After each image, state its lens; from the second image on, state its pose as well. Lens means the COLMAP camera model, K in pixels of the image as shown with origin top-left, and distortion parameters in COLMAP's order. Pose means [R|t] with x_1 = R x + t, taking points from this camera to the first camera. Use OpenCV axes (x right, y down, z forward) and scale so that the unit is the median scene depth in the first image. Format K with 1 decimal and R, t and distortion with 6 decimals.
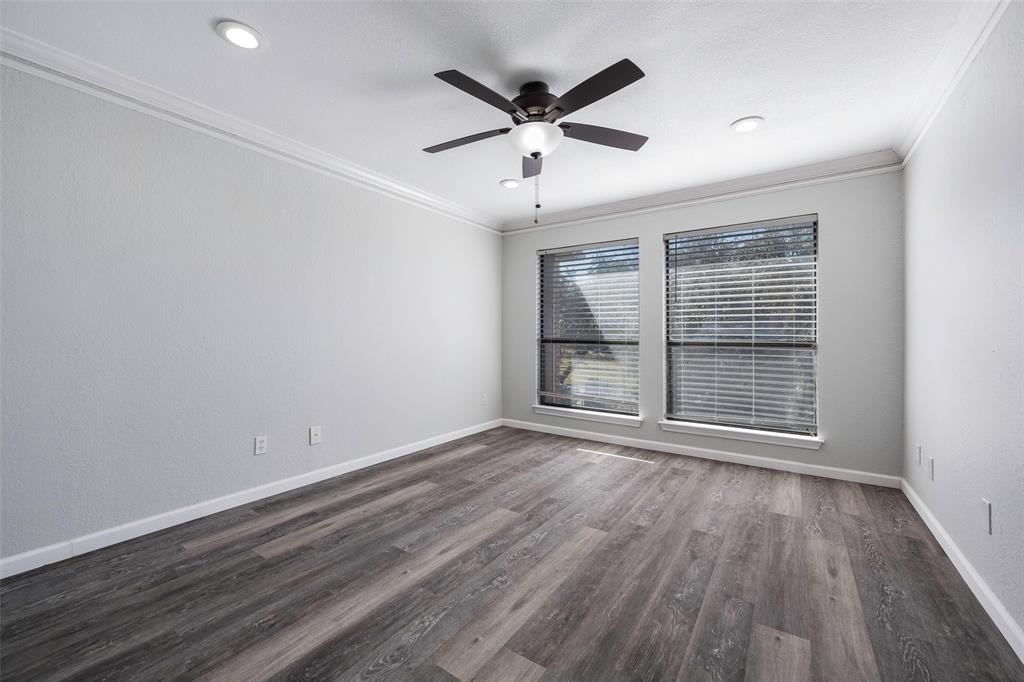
lens RADIAL K [[411.1, 0, 505.9], [0, 411.1, 334.5], [0, 0, 1]] dist [0.002057, -0.001460]
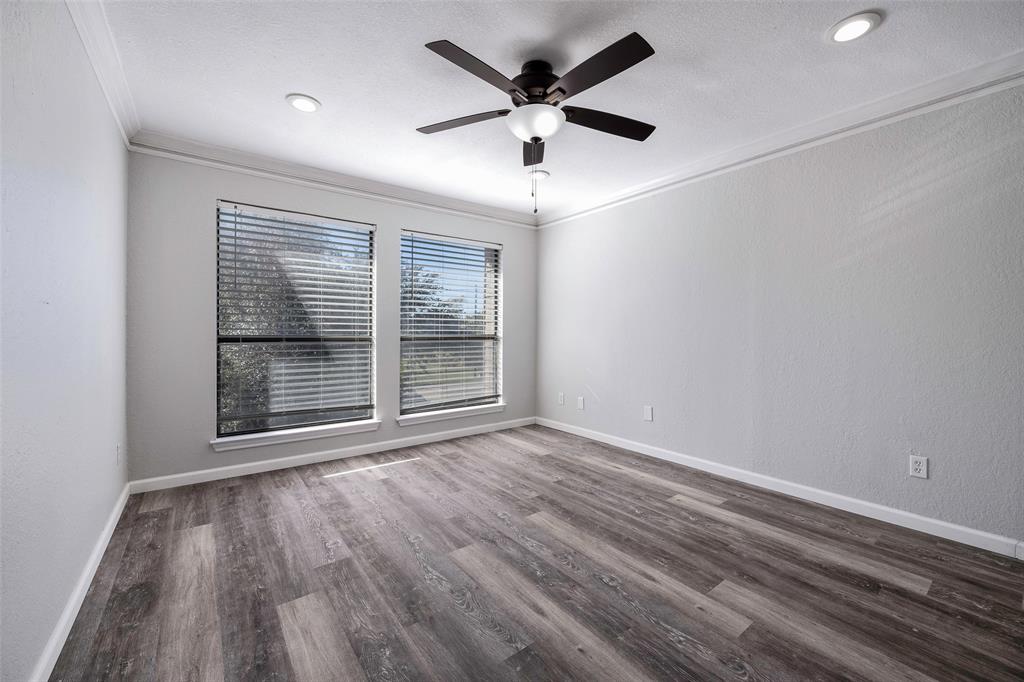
lens RADIAL K [[411.1, 0, 517.9], [0, 411.1, 333.4], [0, 0, 1]] dist [0.002057, -0.001460]
pose [[0.298241, -0.008282, 0.954455, -0.804199], [-0.003092, 0.999949, 0.009643, -0.004199], [-0.954485, -0.005827, 0.298200, 0.724208]]
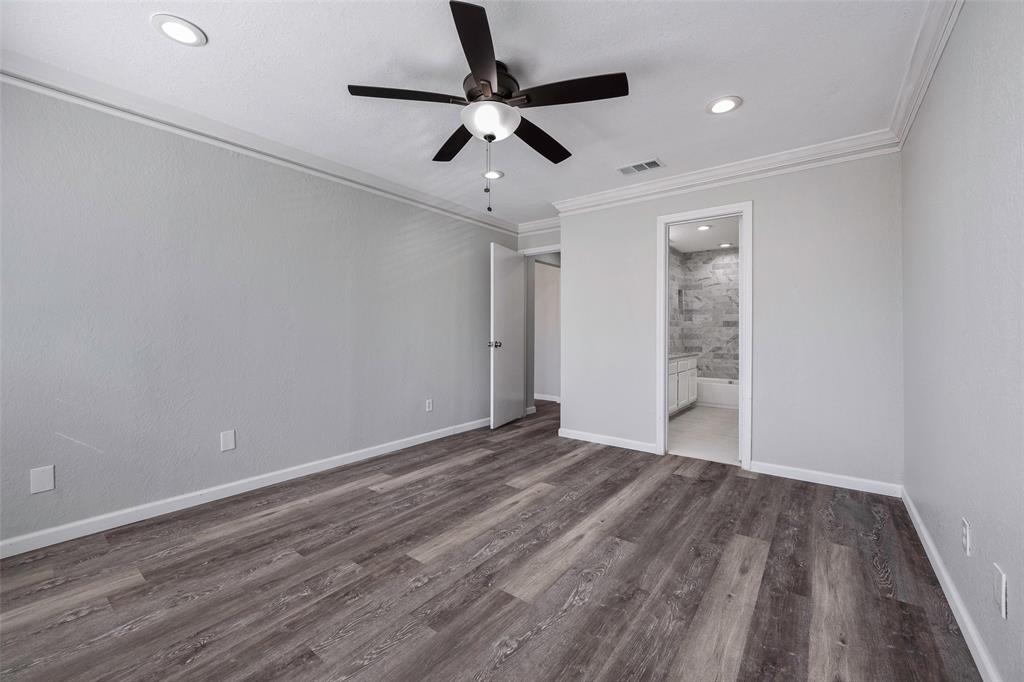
lens RADIAL K [[411.1, 0, 509.1], [0, 411.1, 329.9], [0, 0, 1]] dist [0.002057, -0.001460]
pose [[-0.998986, -0.005249, 0.044704, -0.011463], [-0.005406, 0.999980, -0.003403, -0.000797], [-0.044685, -0.003642, -0.998994, 1.846957]]
